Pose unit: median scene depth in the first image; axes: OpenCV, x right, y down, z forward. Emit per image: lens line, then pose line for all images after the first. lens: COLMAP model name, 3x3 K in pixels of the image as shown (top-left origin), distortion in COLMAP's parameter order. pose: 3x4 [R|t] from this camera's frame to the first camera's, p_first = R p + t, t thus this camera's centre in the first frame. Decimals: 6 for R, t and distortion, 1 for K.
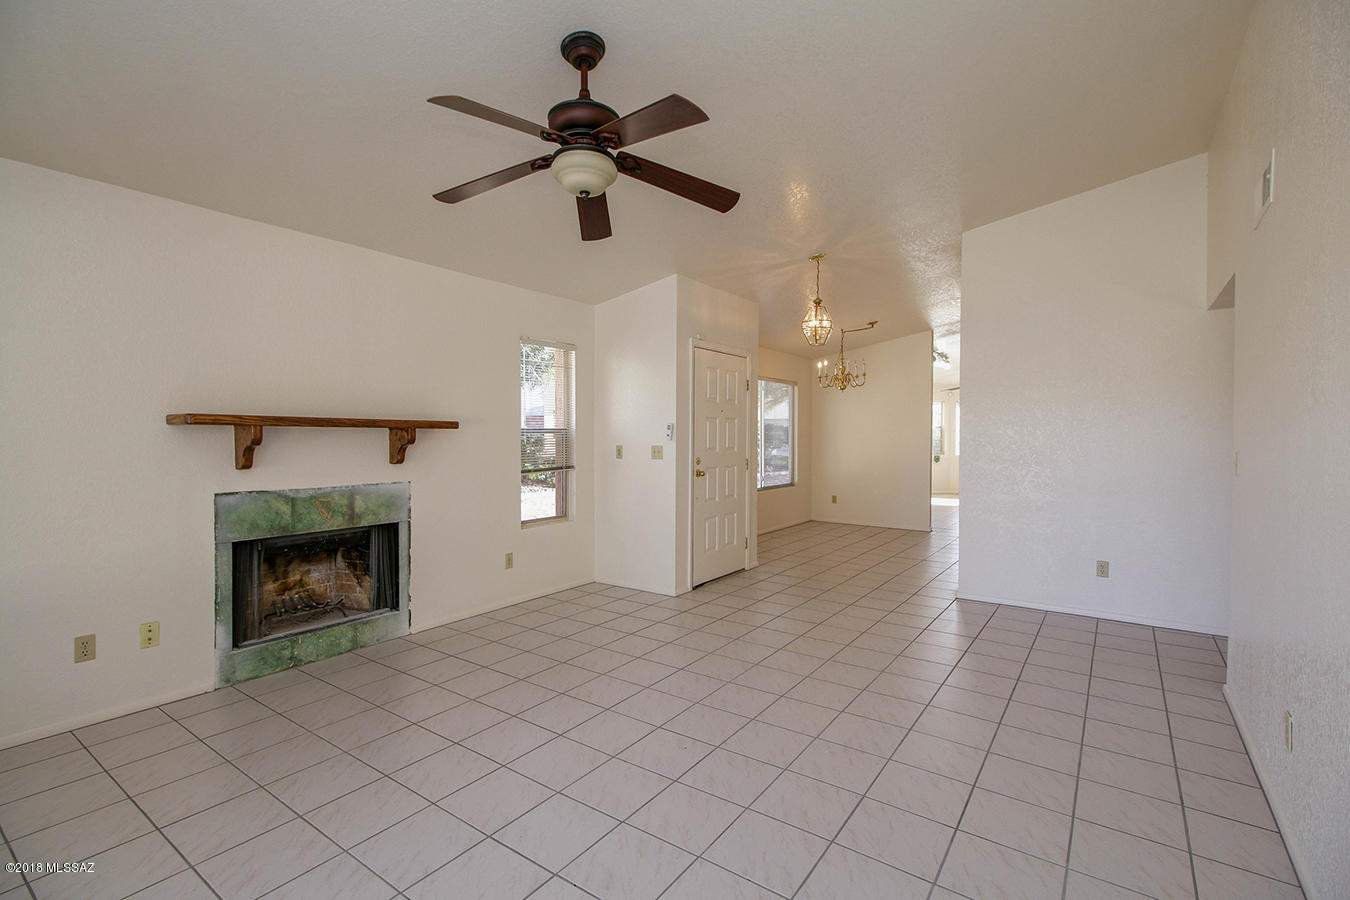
lens RADIAL K [[622.6, 0, 672.4], [0, 622.6, 441.9], [0, 0, 1]] dist [0.009618, -0.000554]
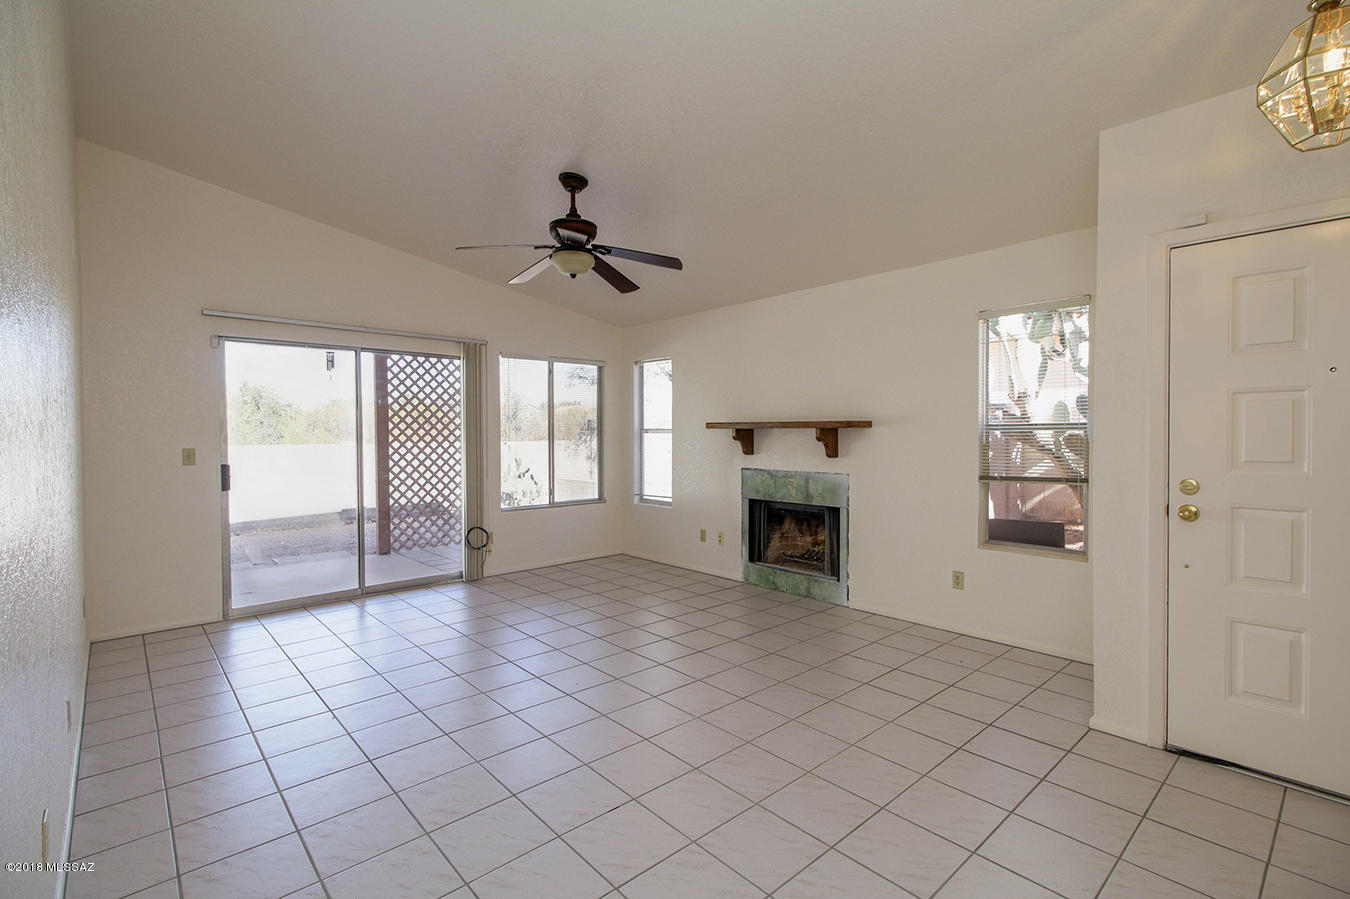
lens RADIAL K [[617.4, 0, 673.7], [0, 617.4, 440.3], [0, 0, 1]] dist [0.001490, 0.000034]
pose [[-0.225082, 0.011635, -0.974270, 0.785164], [-0.005641, 0.999896, 0.013245, -0.012305], [0.974323, 0.008477, -0.224993, 0.978961]]
